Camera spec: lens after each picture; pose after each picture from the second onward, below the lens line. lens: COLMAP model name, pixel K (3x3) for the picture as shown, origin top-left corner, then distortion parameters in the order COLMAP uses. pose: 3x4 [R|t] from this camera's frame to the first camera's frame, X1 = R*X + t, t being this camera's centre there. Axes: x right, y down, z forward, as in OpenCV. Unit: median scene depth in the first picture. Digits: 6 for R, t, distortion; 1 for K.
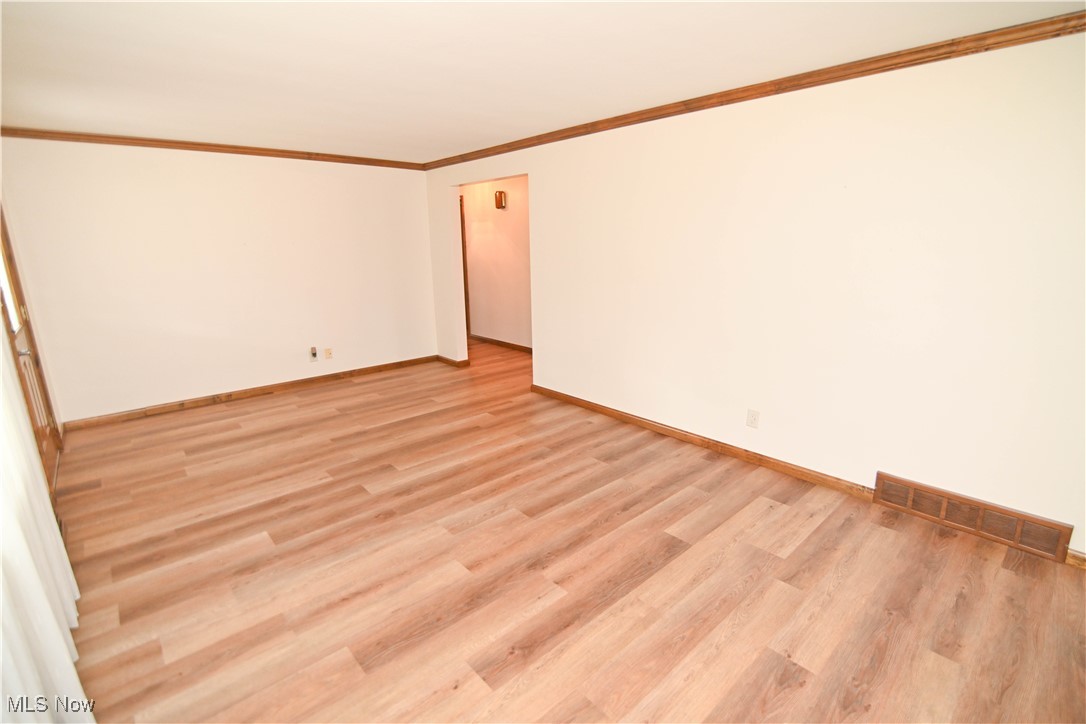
lens RADIAL K [[503.0, 0, 558.5], [0, 503.0, 355.2], [0, 0, 1]] dist [-0.018349, 0.000082]
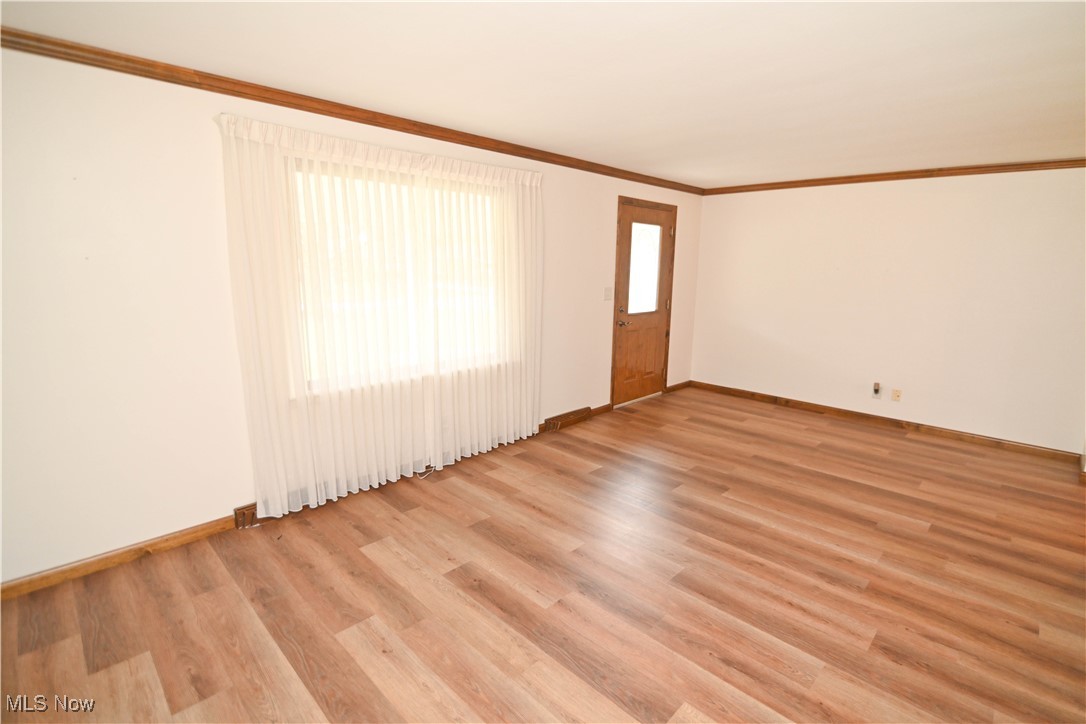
lens RADIAL K [[503.0, 0, 558.5], [0, 503.0, 355.2], [0, 0, 1]] dist [-0.018349, 0.000082]
pose [[0.072239, 0.195410, -0.978058, 0.586369], [-0.243733, 0.954348, 0.172670, -0.131991], [0.967148, 0.225911, 0.116569, 0.498553]]
